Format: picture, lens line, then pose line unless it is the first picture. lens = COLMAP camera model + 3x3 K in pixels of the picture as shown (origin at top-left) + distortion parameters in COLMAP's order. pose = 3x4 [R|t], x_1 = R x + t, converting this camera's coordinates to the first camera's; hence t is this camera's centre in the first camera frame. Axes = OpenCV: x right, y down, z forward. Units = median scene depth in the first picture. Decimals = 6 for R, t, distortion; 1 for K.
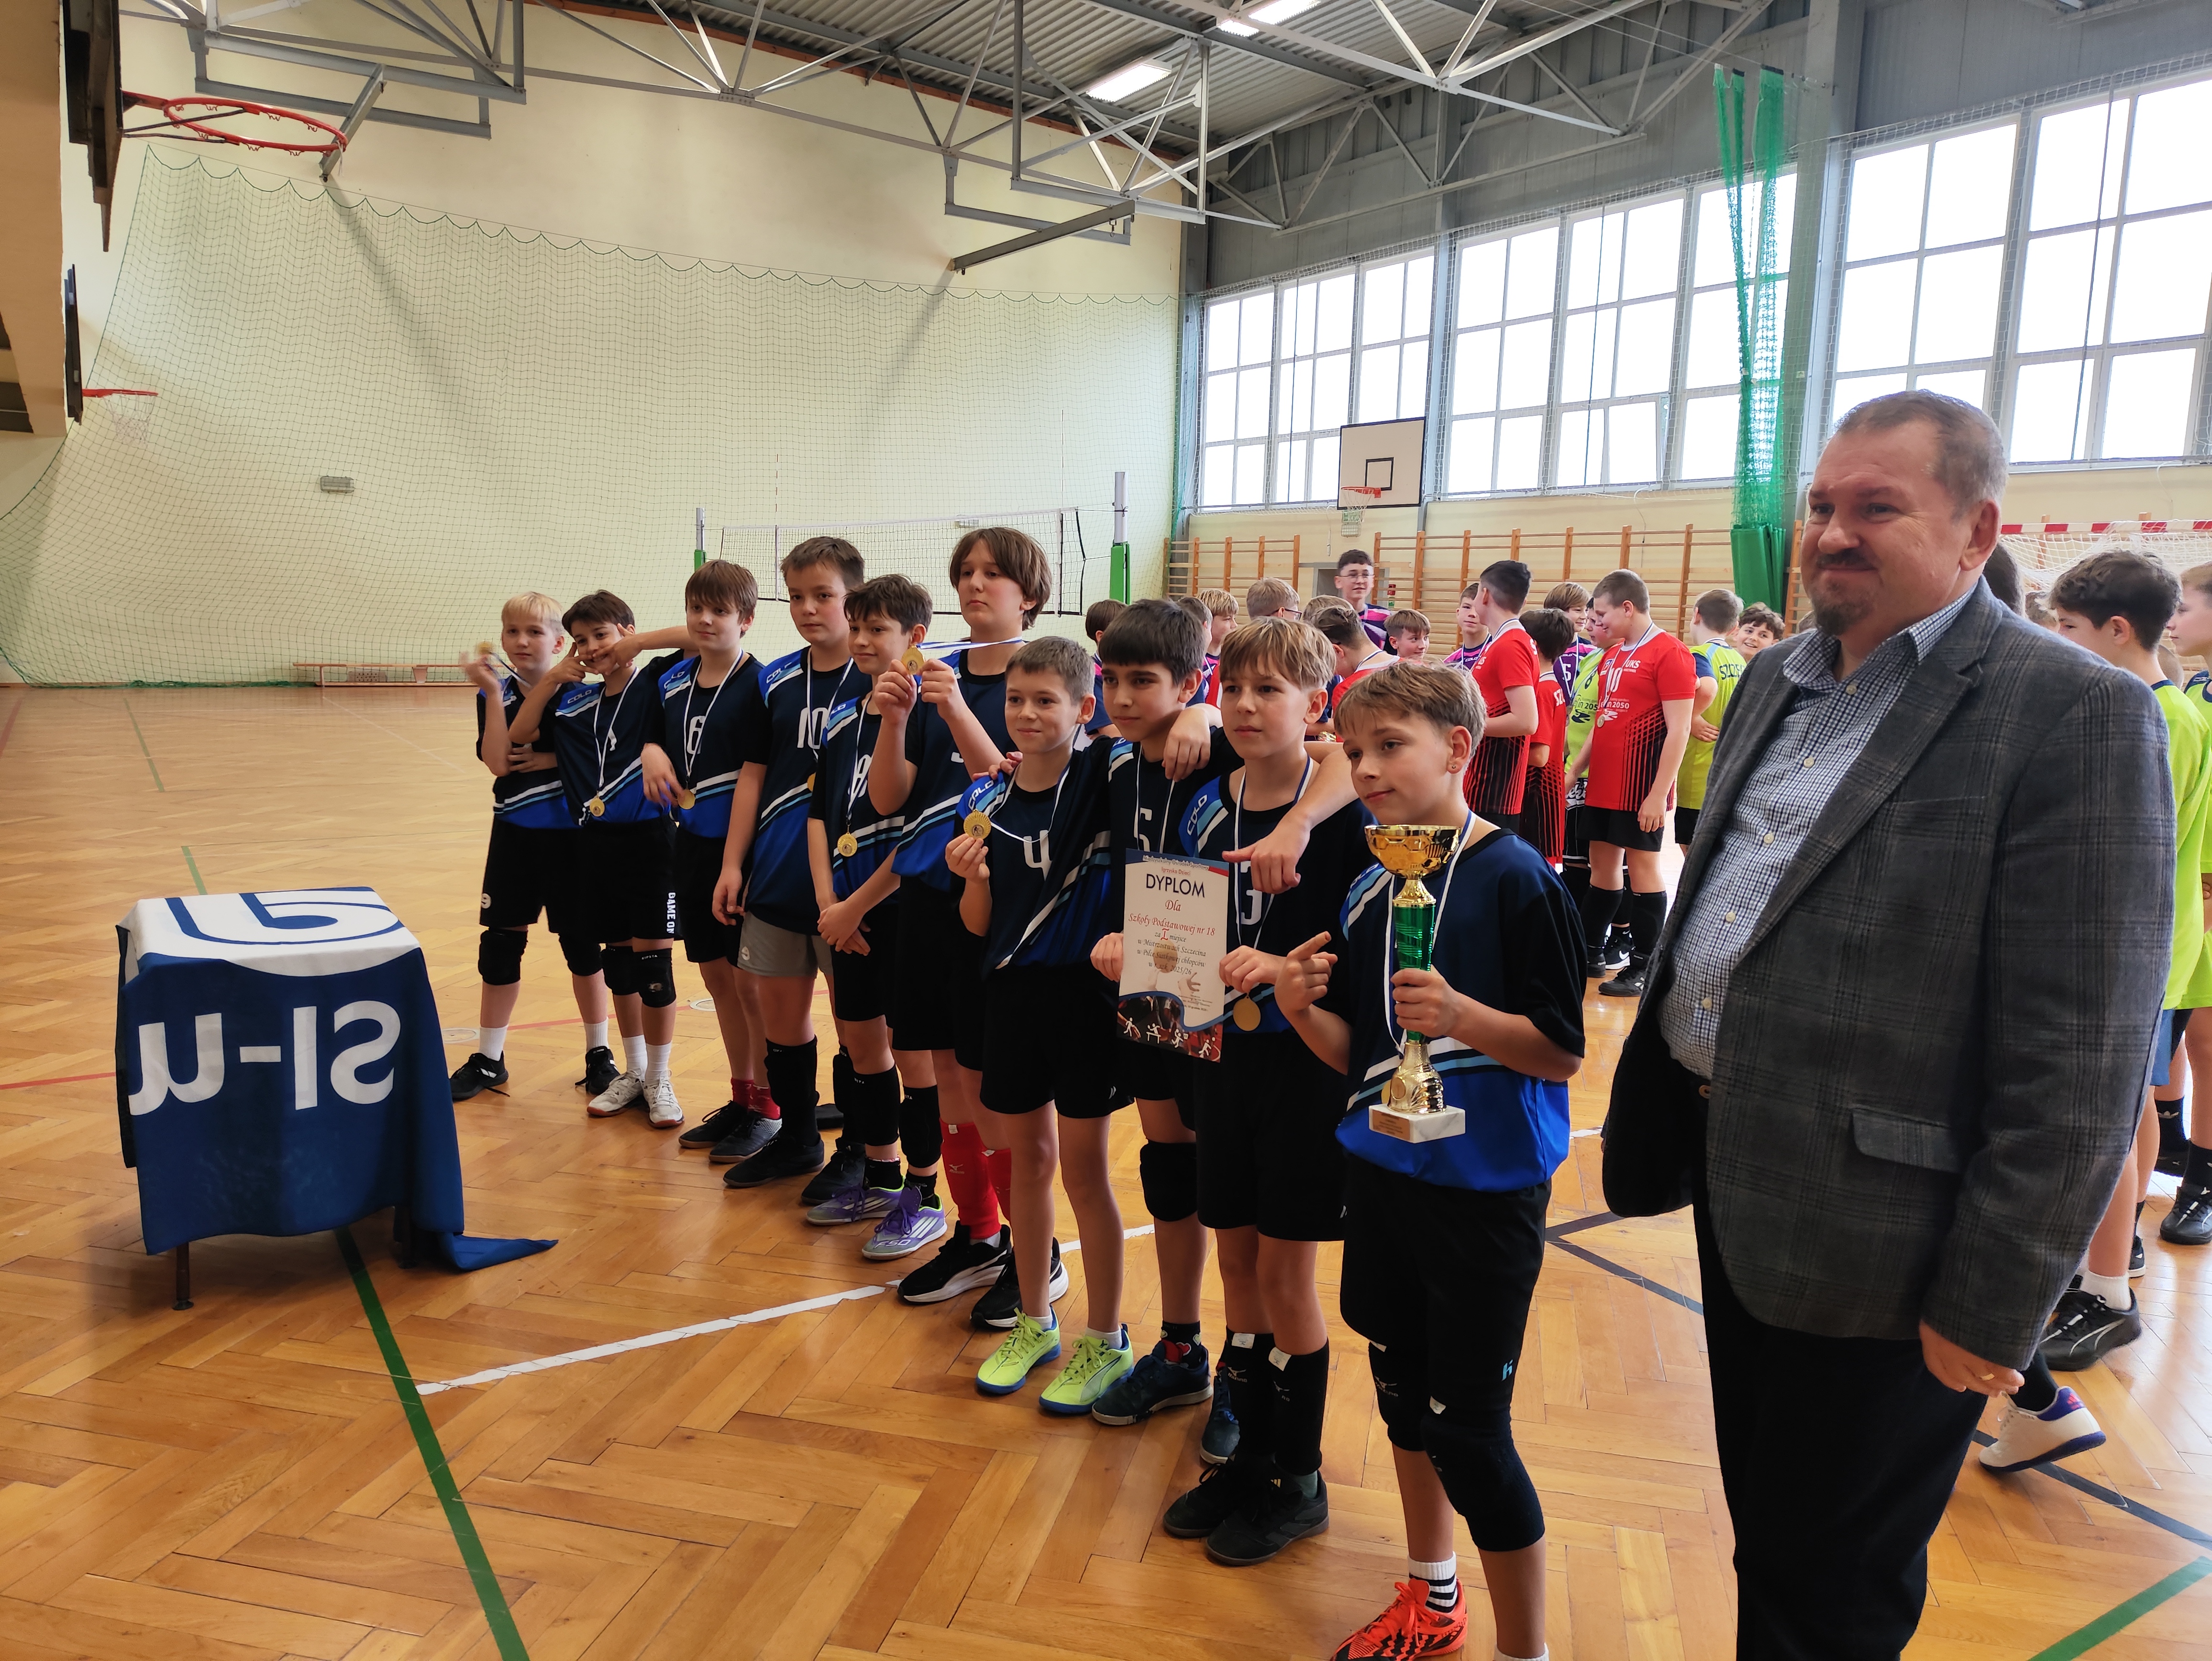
lens RADIAL K [[1603.3, 0, 1113.5], [0, 1603.3, 827.0], [0, 0, 1]] dist [0.074108, -0.116798]
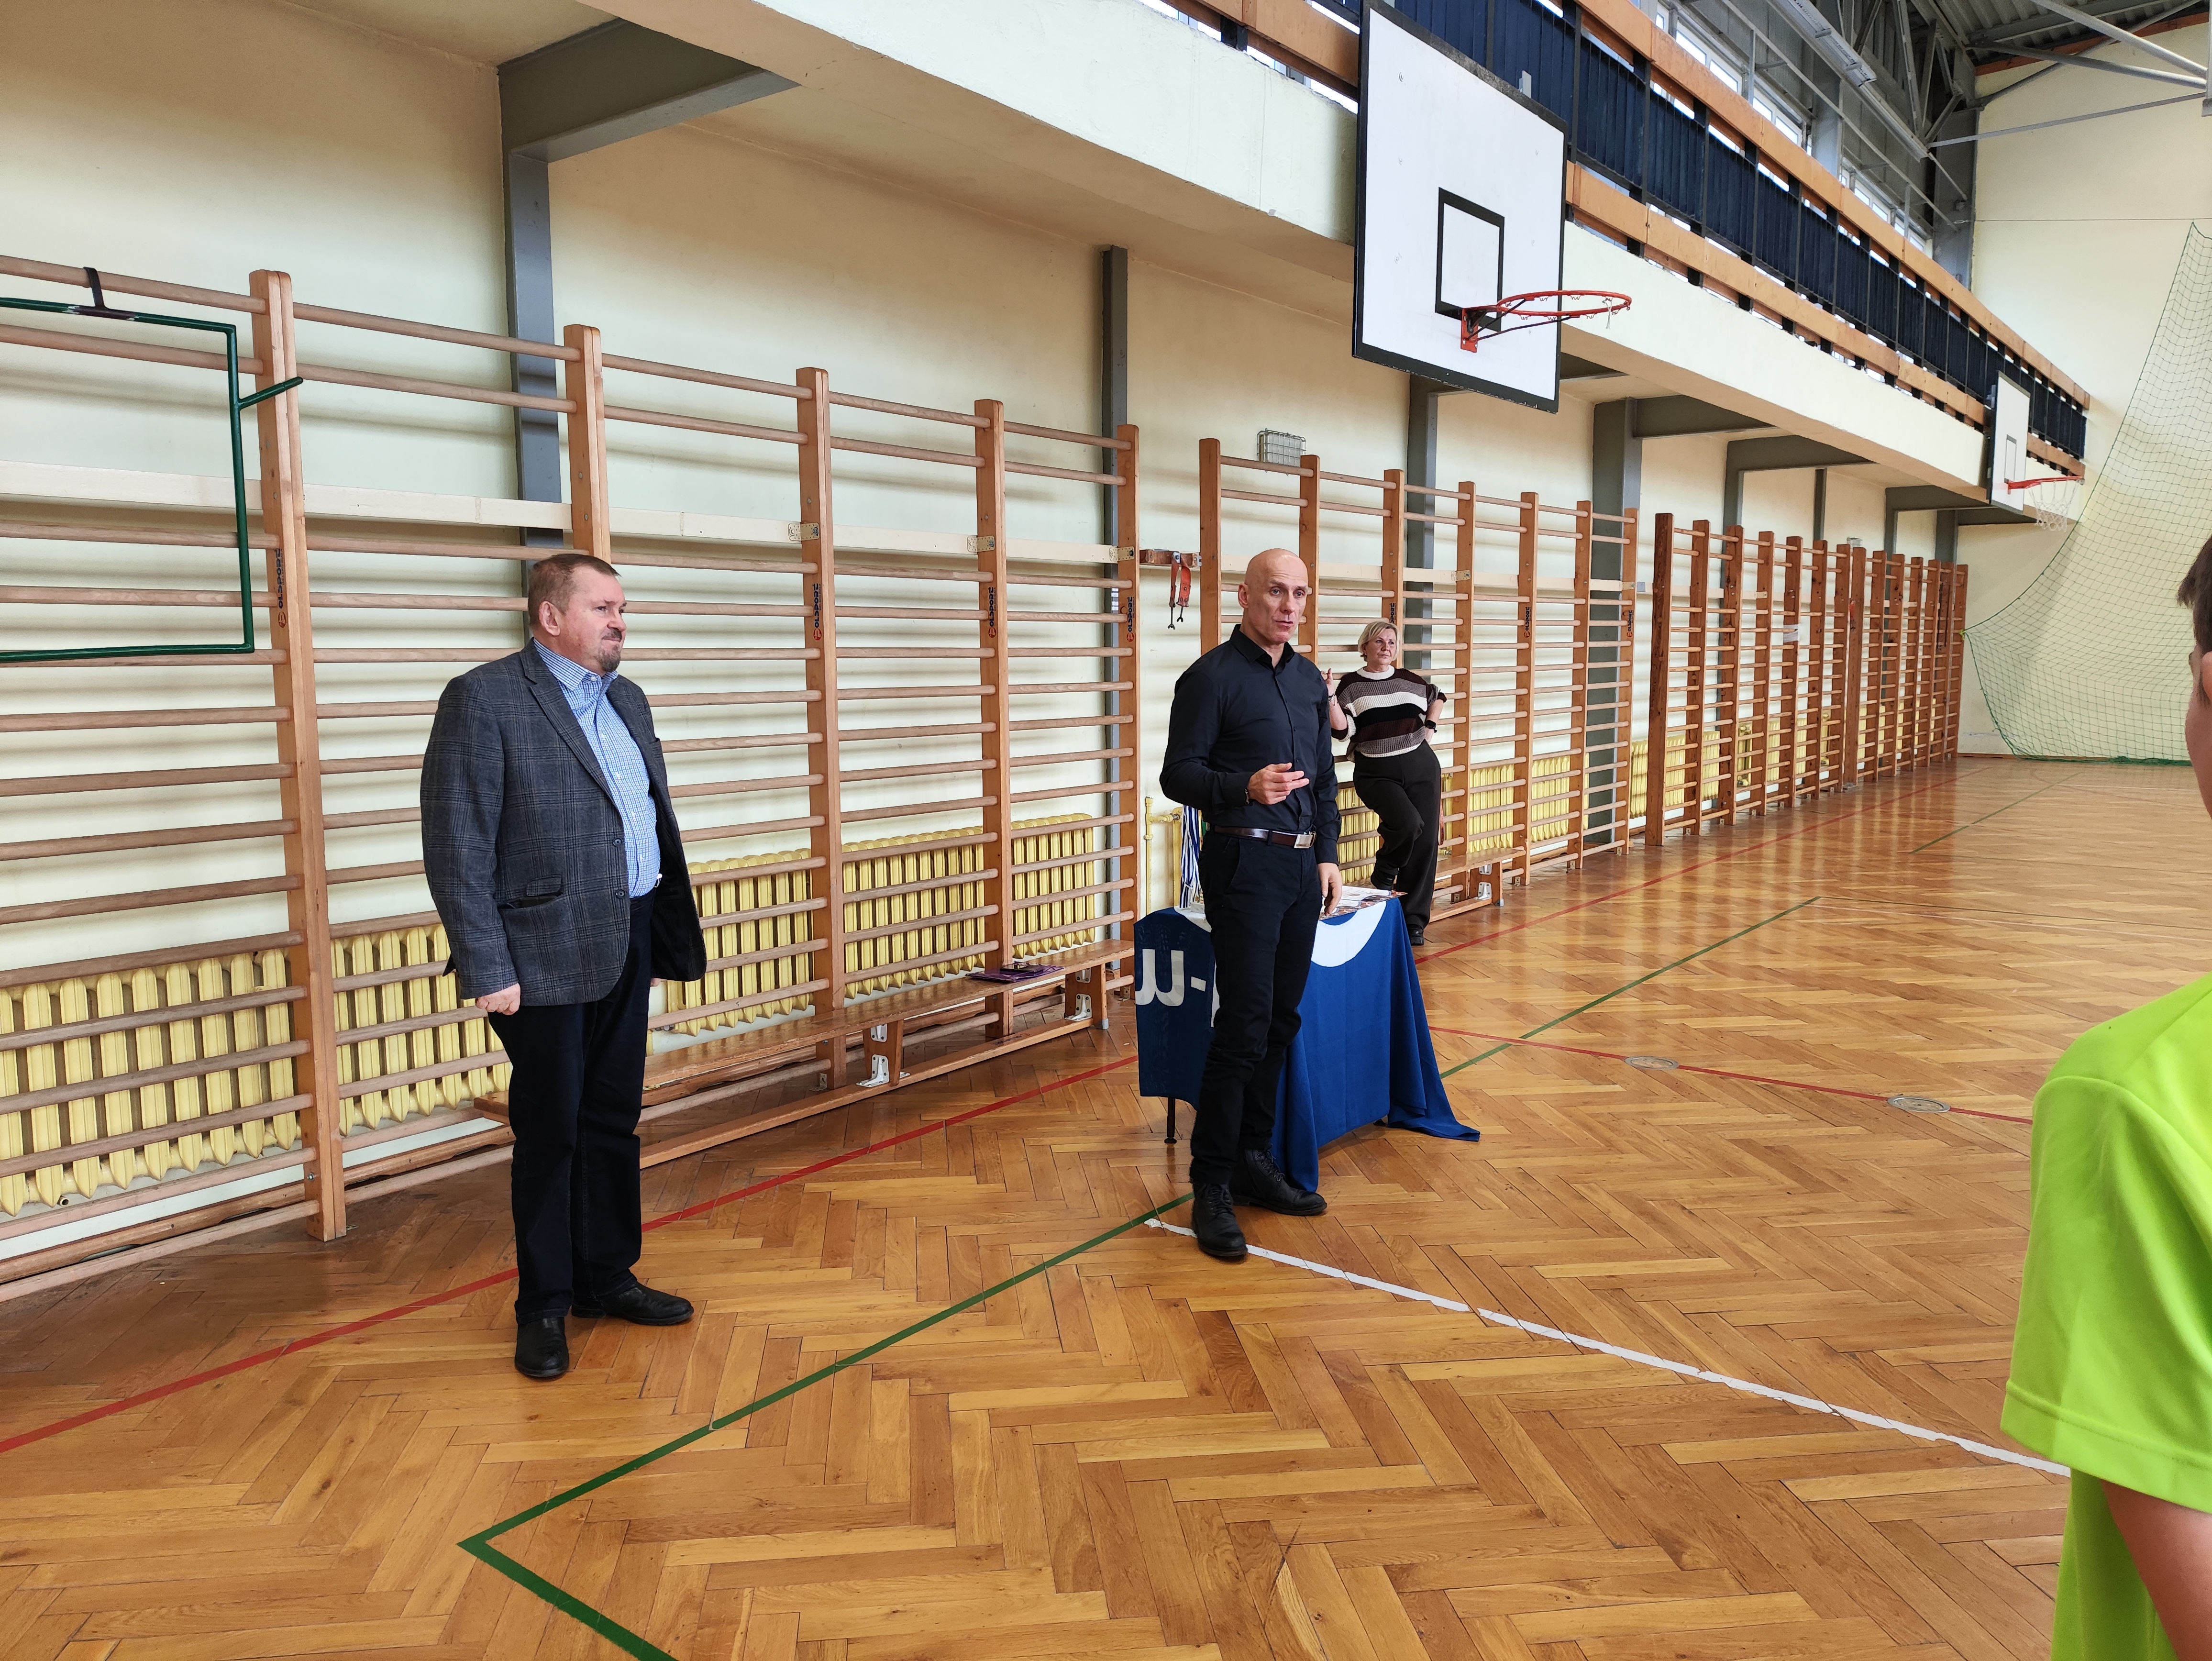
lens RADIAL K [[1607.4, 0, 1106.0], [0, 1607.4, 830.5], [0, 0, 1]] dist [0.040763, -0.048543]
pose [[0.336569, 0.075187, -0.938652, 0.121397], [-0.118135, 0.992303, 0.037125, -0.006512], [0.934219, 0.098393, 0.342861, 0.060114]]
